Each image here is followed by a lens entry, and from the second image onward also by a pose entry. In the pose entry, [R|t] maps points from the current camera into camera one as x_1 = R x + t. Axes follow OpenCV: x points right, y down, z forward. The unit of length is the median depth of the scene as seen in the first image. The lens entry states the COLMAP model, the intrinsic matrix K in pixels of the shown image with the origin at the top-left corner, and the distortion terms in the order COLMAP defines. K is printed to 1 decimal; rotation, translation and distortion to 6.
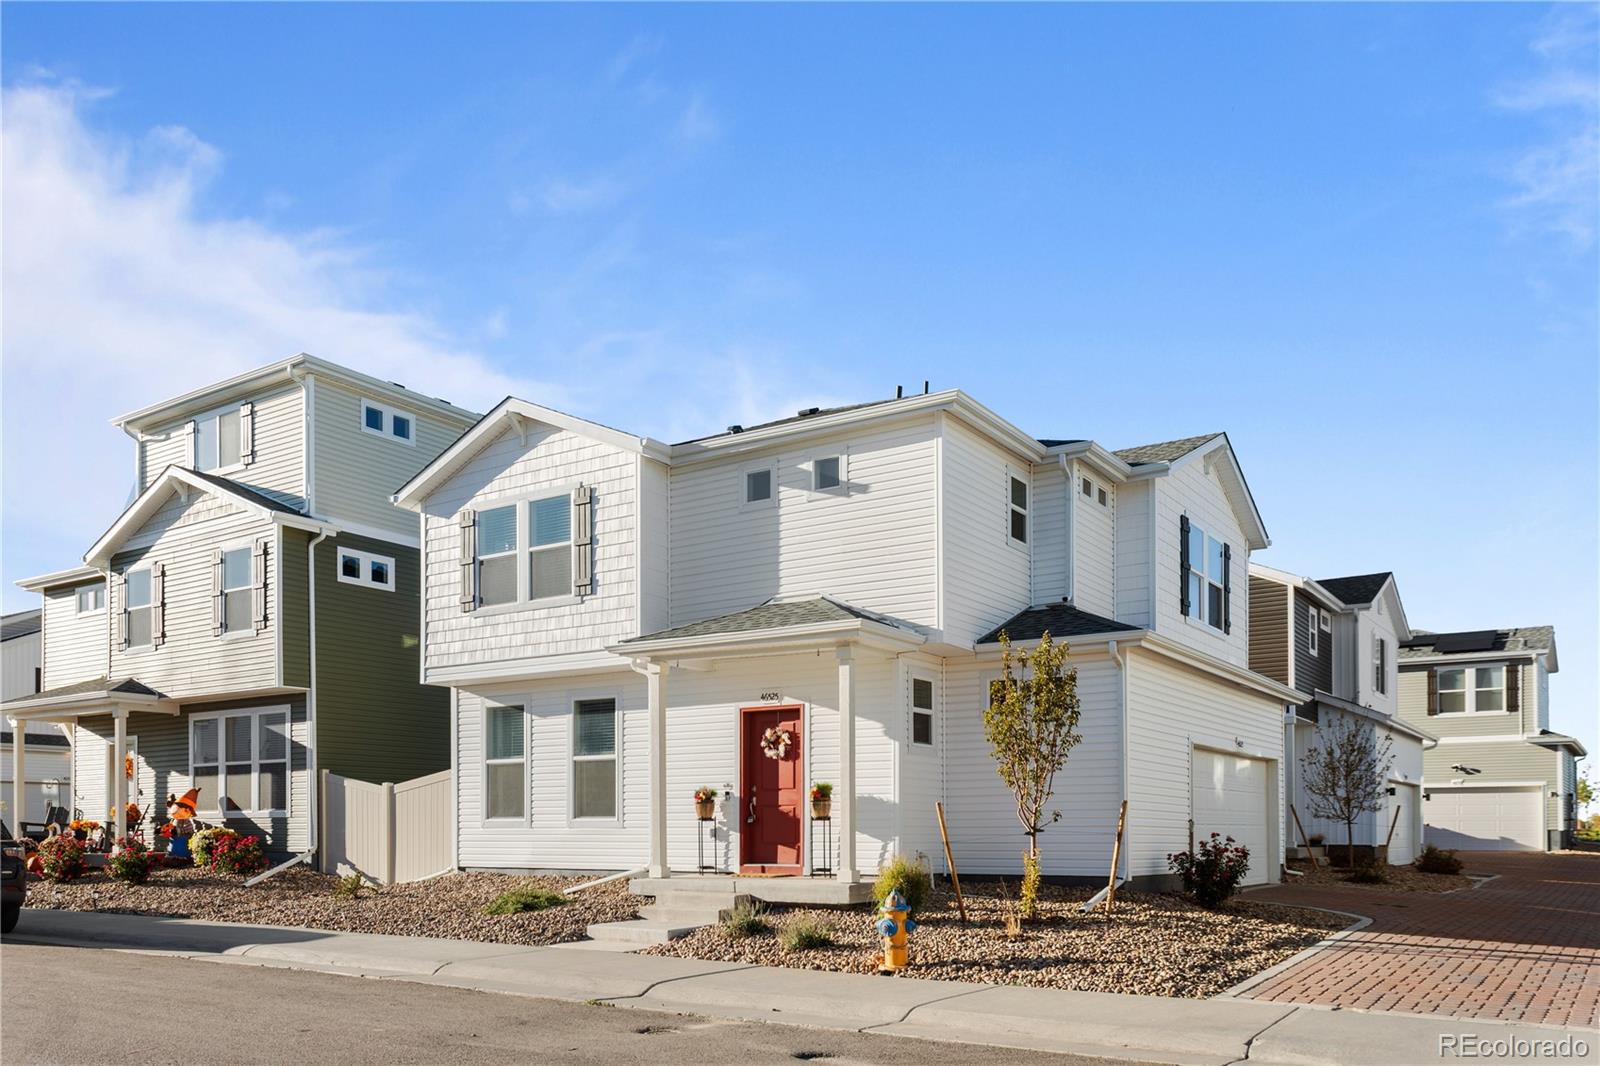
lens RADIAL K [[1304.7, 0, 799.7], [0, 1304.7, 470.1], [0, 0, 1]] dist [-0.007145, -0.007080]
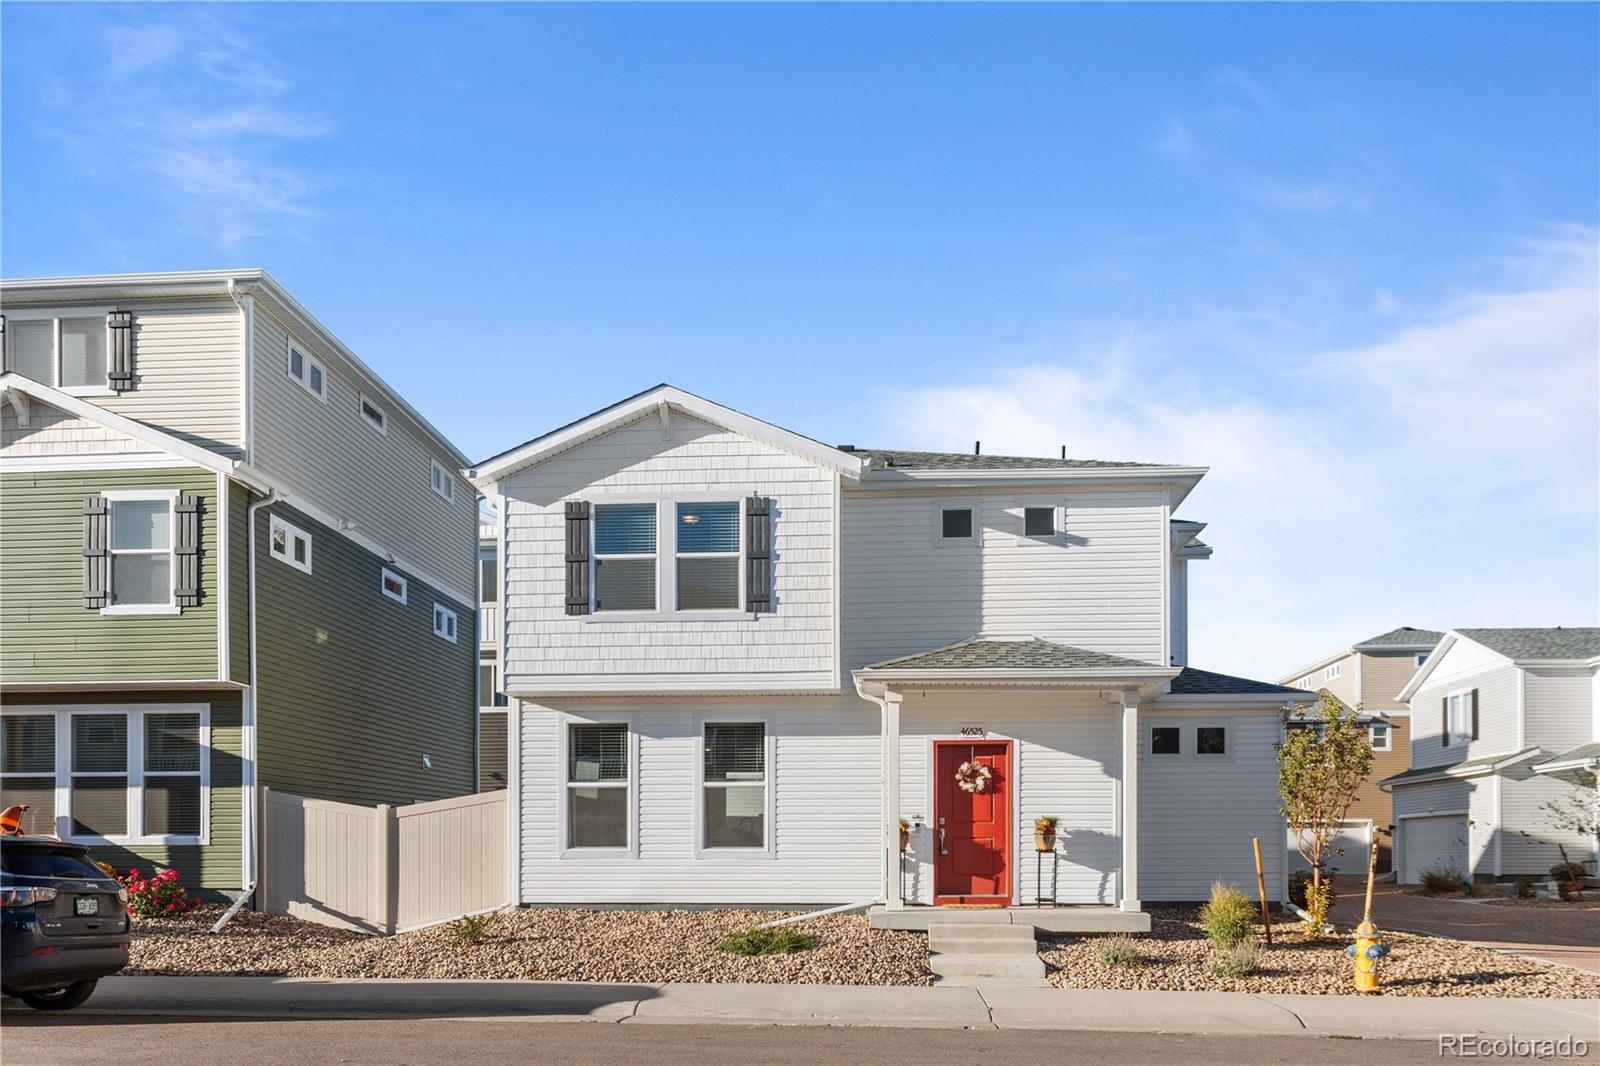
lens RADIAL K [[1249.2, 0, 800.0], [0, 1249.2, 533.0], [0, 0, 1]] dist [-0.001453, 0.002779]
pose [[0.859691, 0.127742, 0.494585, -0.574237], [-0.136660, 0.990449, -0.018270, 0.050416], [-0.492195, -0.051884, 0.868937, 0.201397]]
